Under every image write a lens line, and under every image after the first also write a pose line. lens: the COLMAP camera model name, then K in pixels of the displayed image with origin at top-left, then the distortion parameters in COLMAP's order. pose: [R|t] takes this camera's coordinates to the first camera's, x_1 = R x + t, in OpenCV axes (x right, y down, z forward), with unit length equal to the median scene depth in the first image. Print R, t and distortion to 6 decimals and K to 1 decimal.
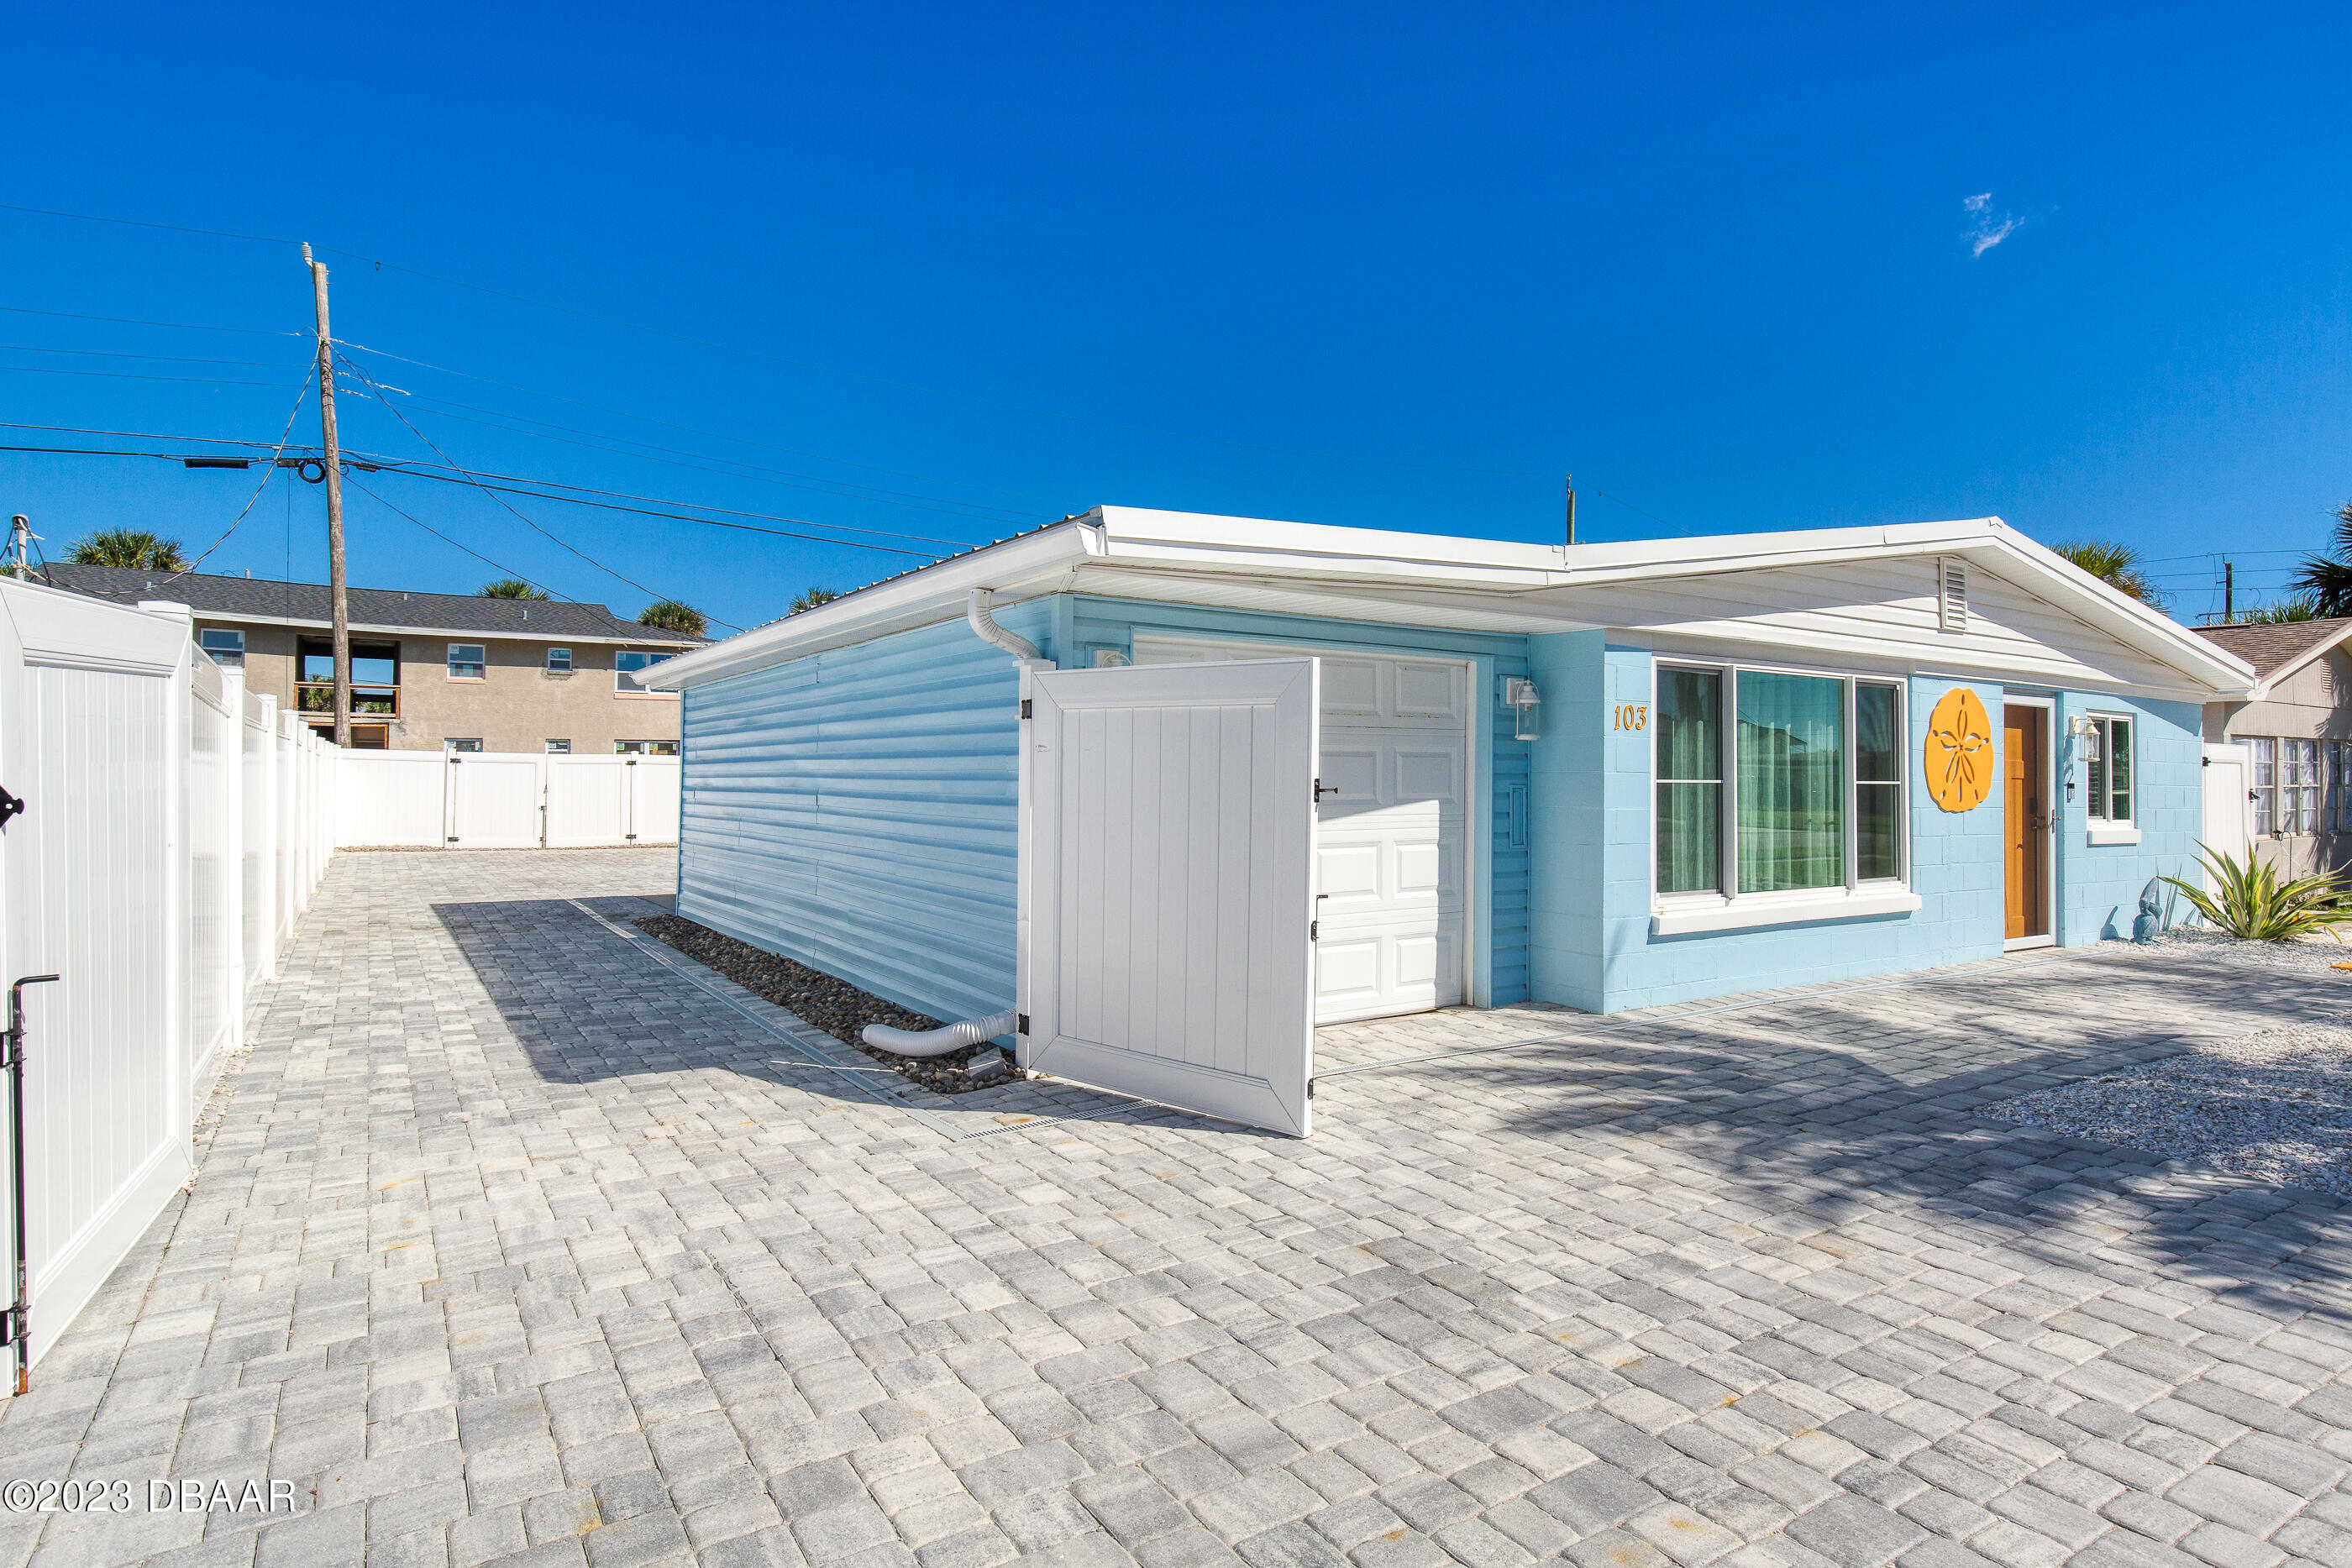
lens RADIAL K [[1255.0, 0, 1235.2], [0, 1255.0, 752.2], [0, 0, 1]] dist [-0.001990, 0.002500]
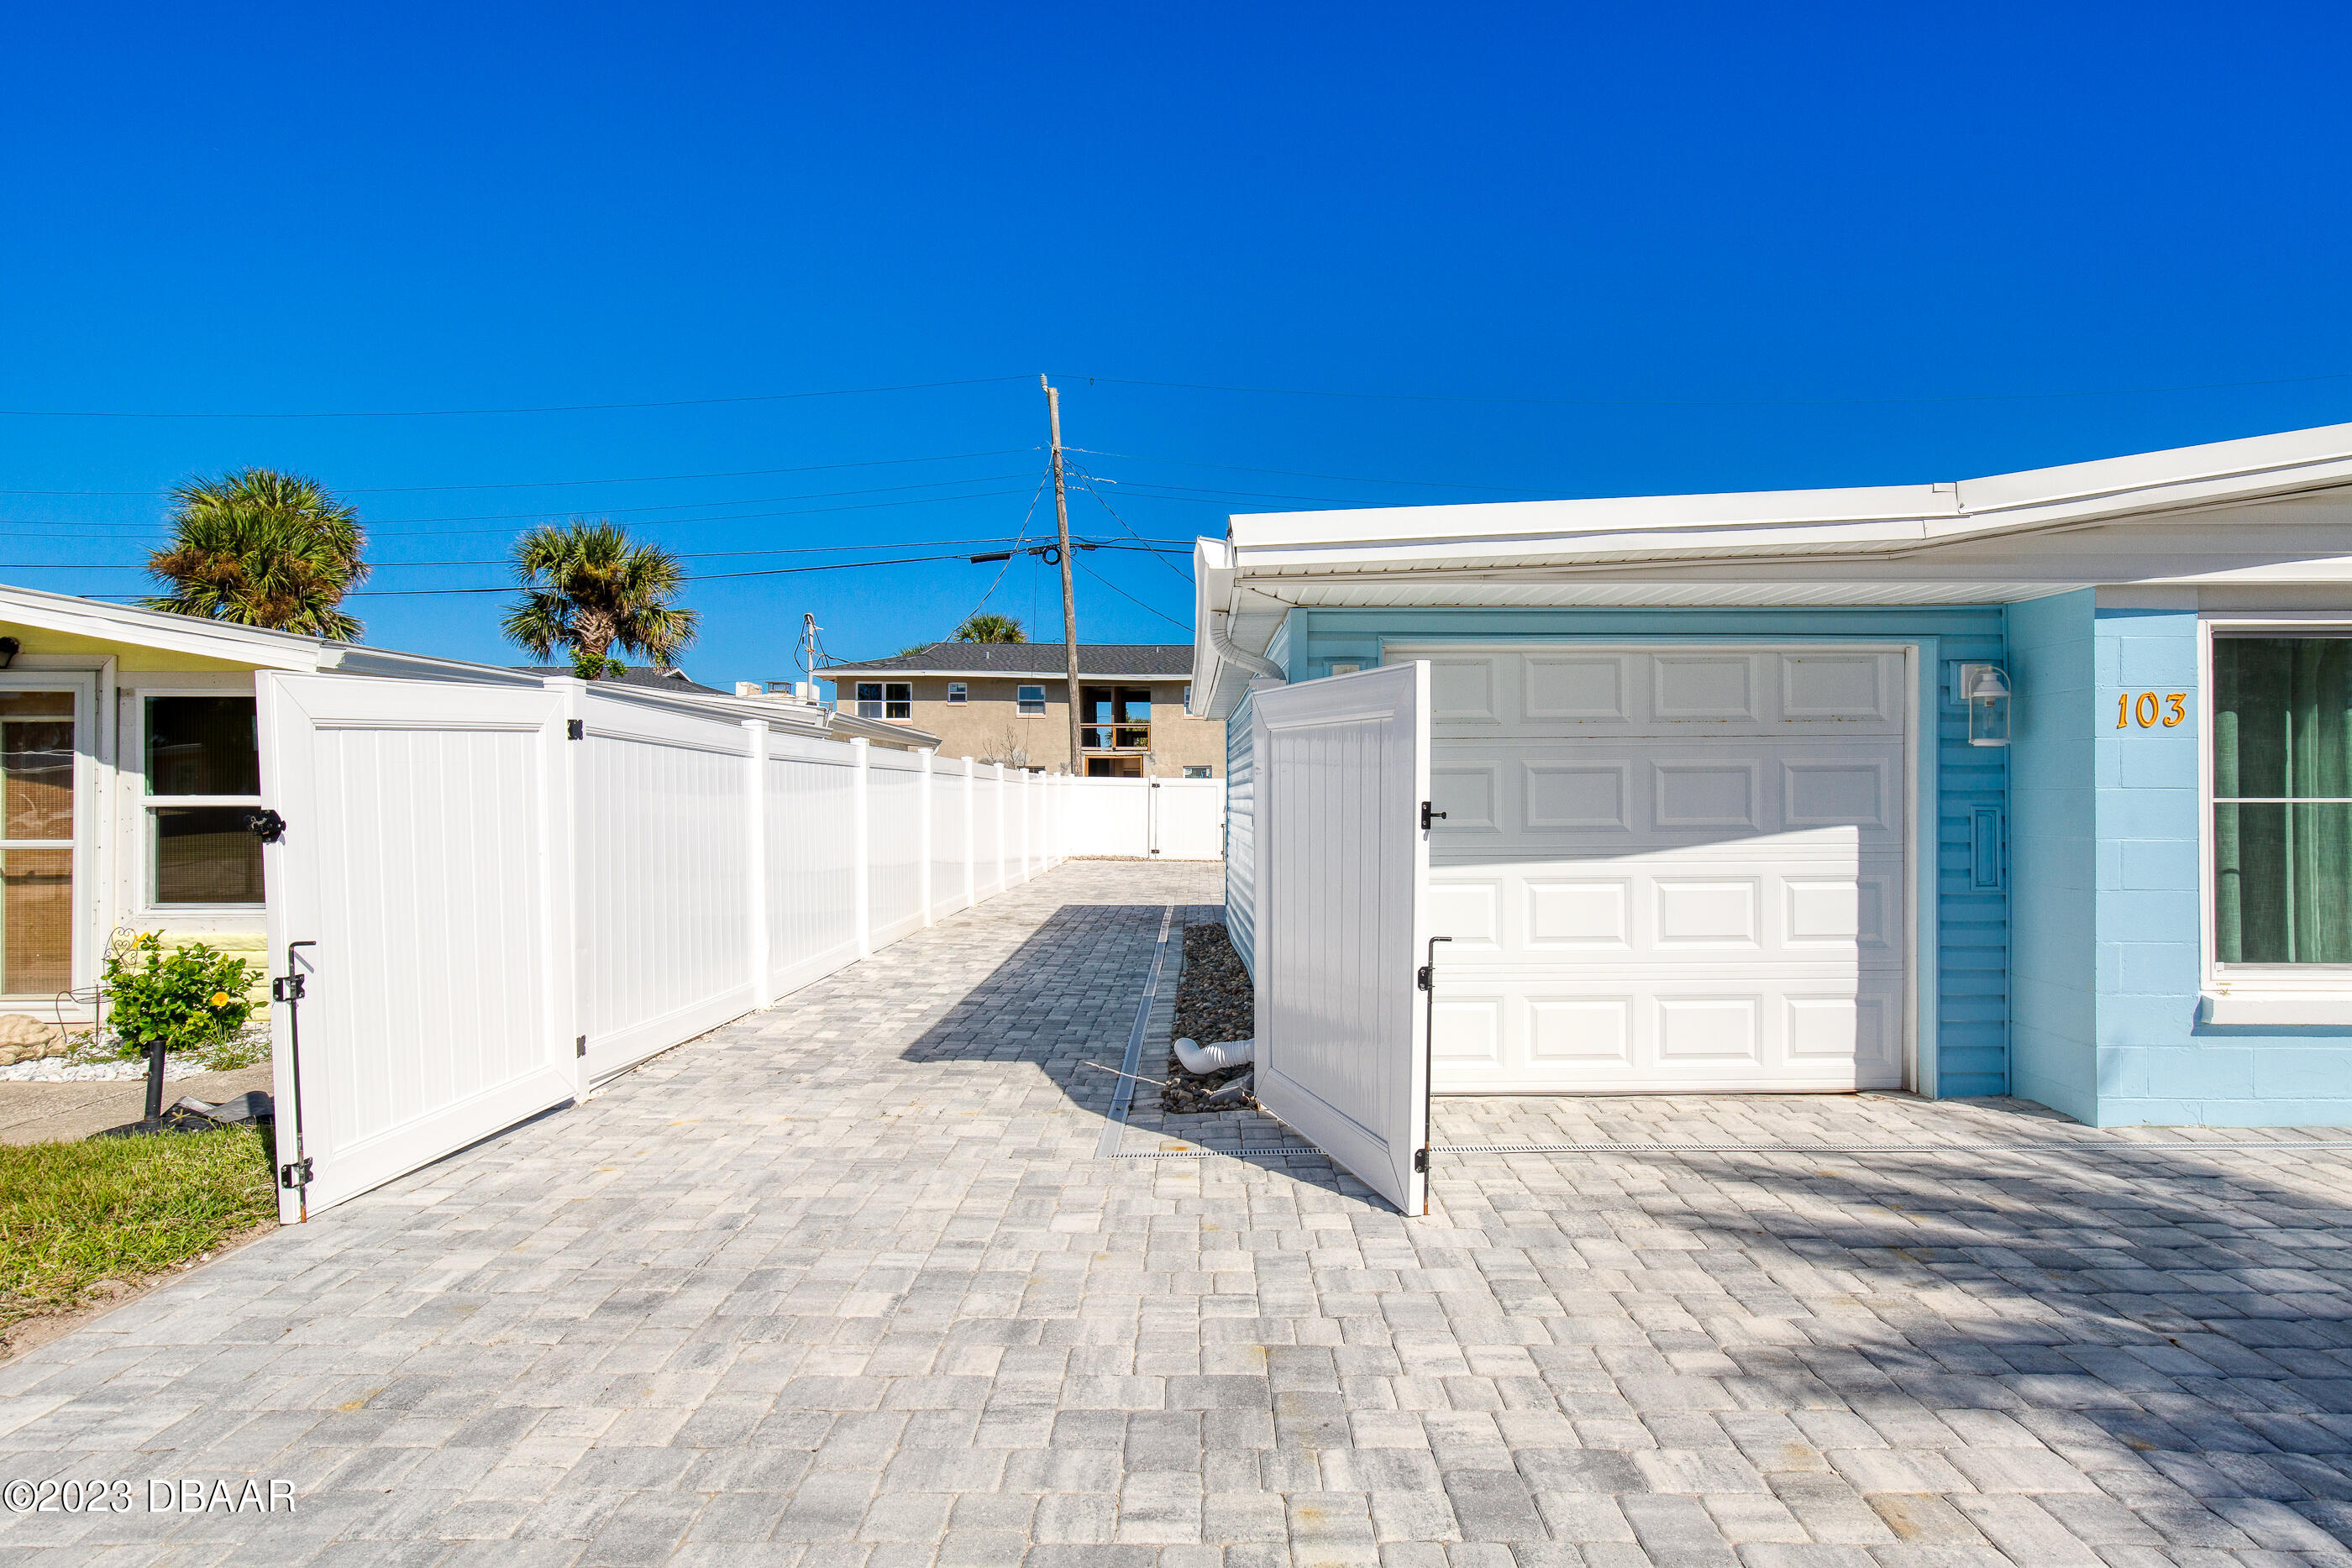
lens RADIAL K [[1255.0, 0, 1211.7], [0, 1255.0, 776.9], [0, 0, 1]] dist [-0.001990, 0.002500]
pose [[0.835614, -0.014155, -0.549134, 0.258548], [0.016480, 0.999864, -0.000696, 0.001609], [0.549069, -0.008468, 0.835734, 0.124779]]
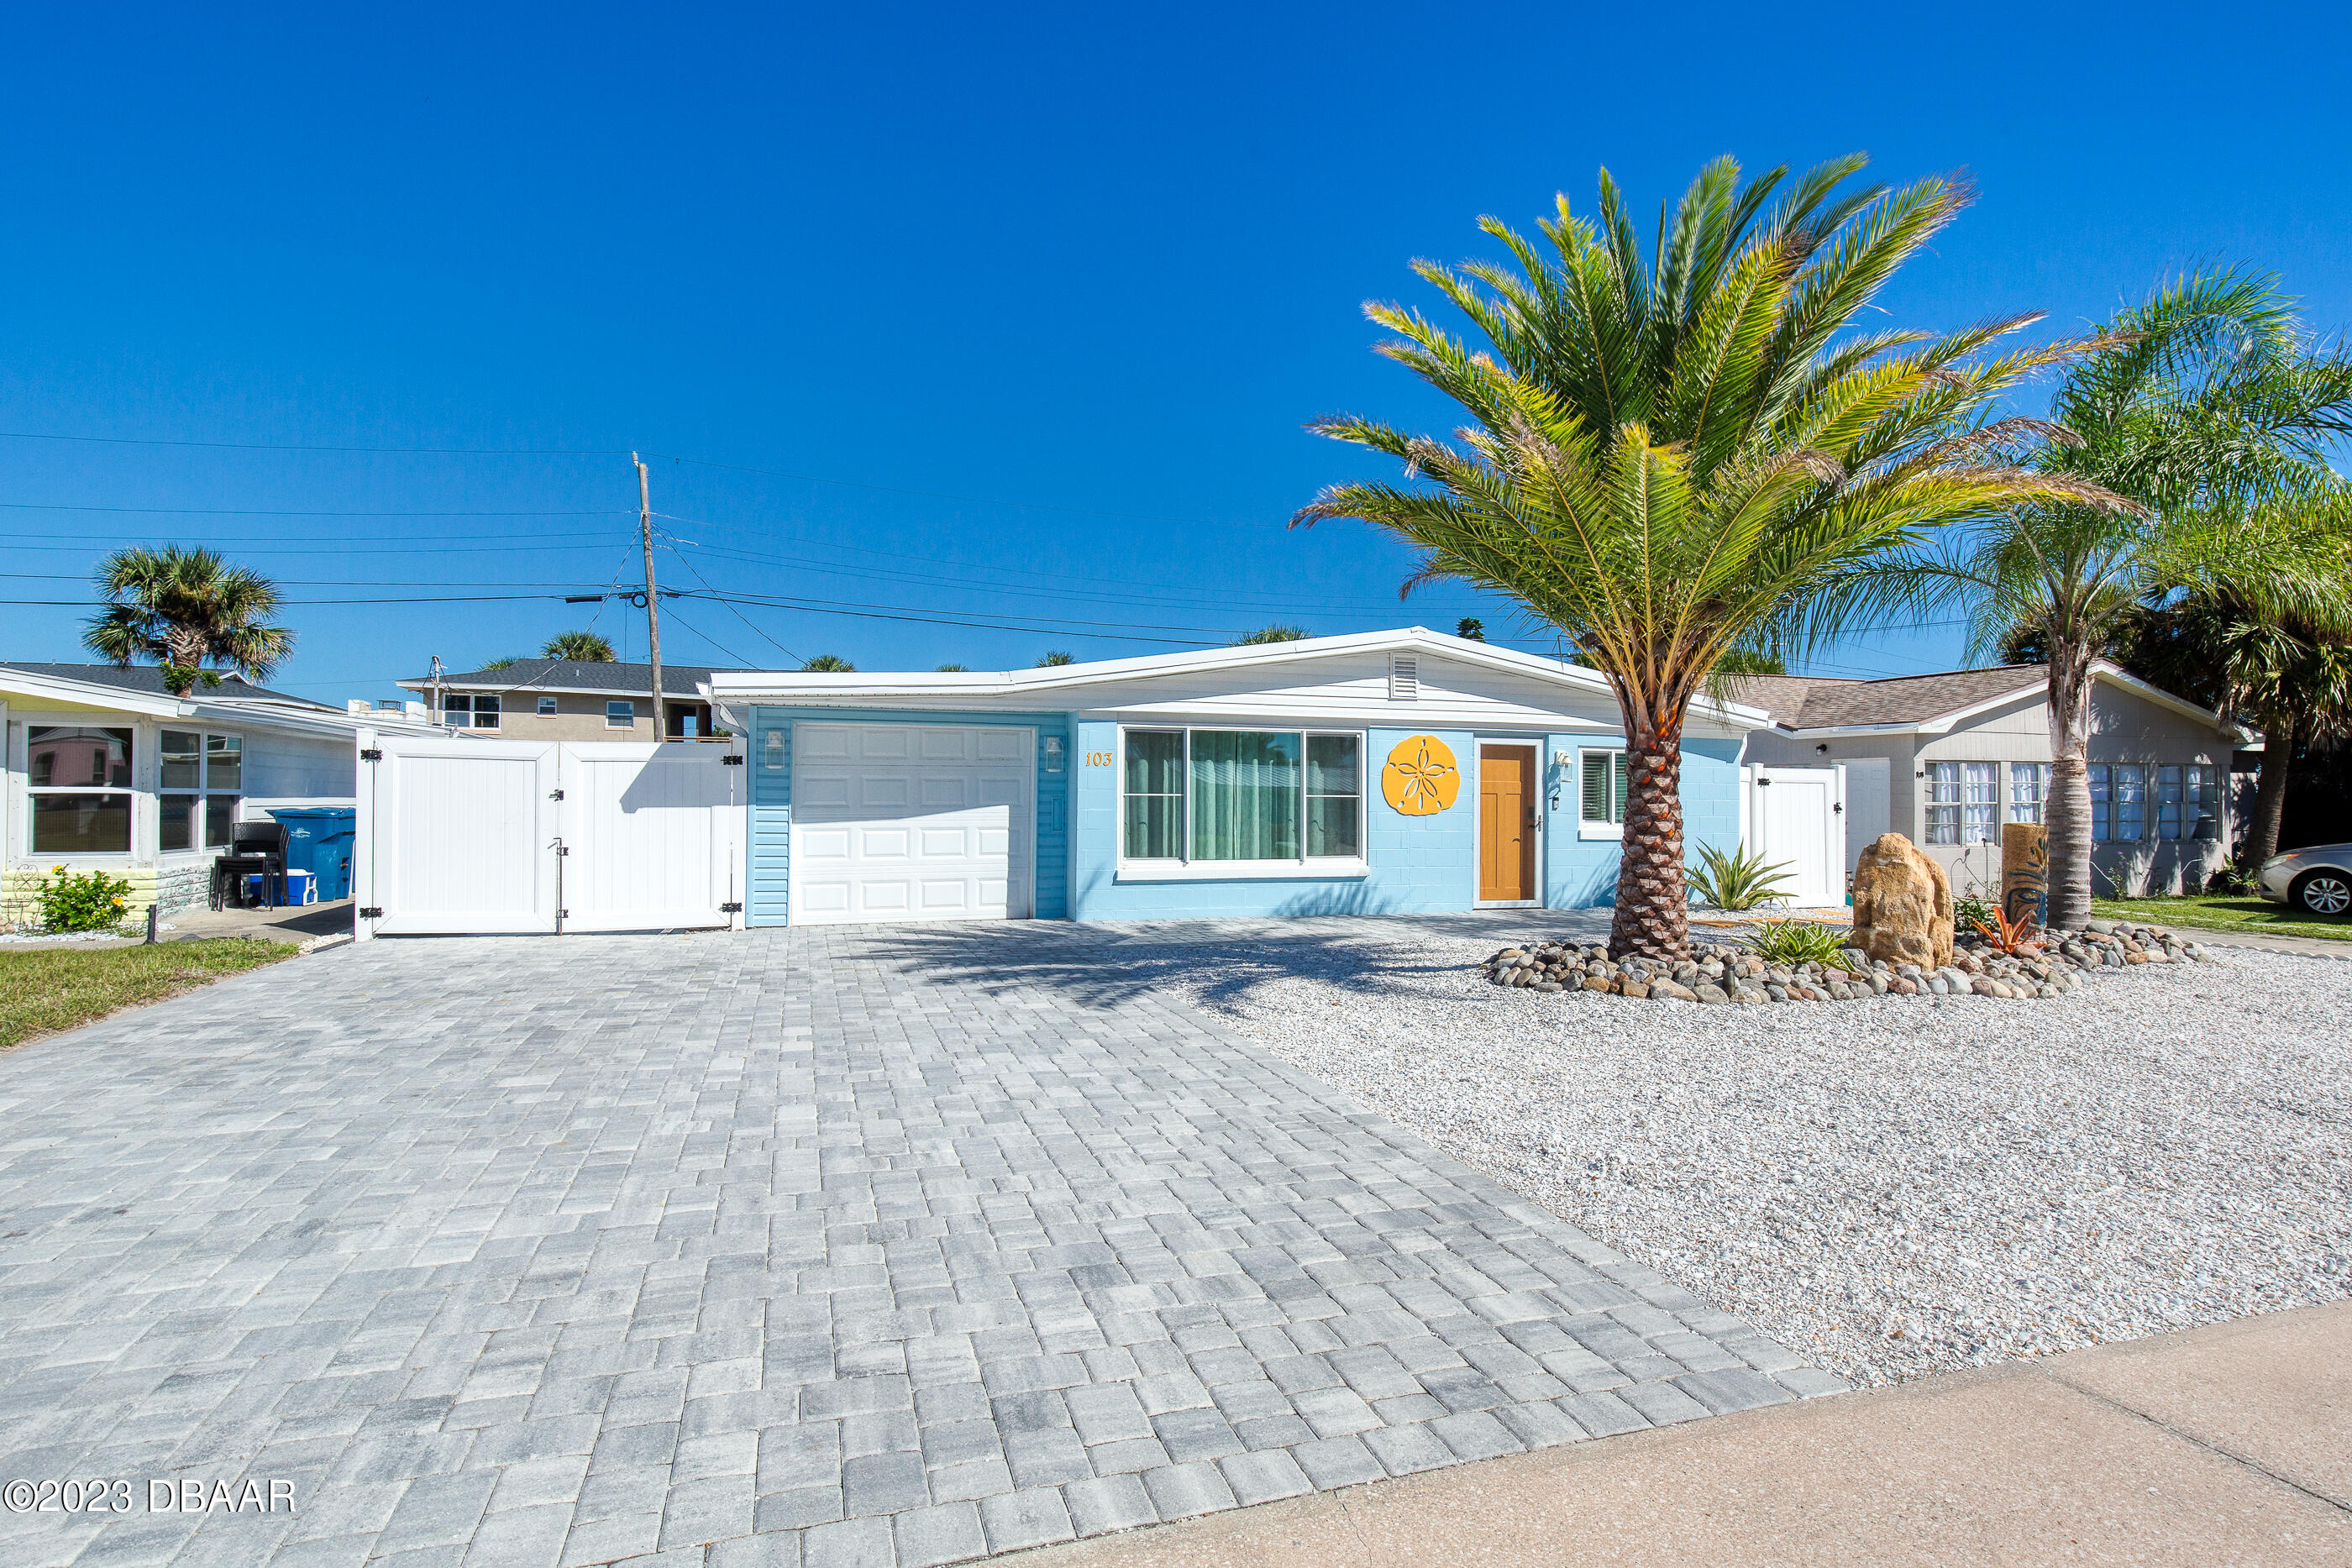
lens RADIAL K [[1158.3, 0, 1194.3], [0, 1158.3, 773.7], [0, 0, 1]] dist [-0.012537, -0.000304]
pose [[0.966115, -0.008282, -0.257977, 0.868903], [0.006548, 0.999950, -0.007578, 0.006644], [0.258027, 0.005632, 0.966121, -0.568333]]
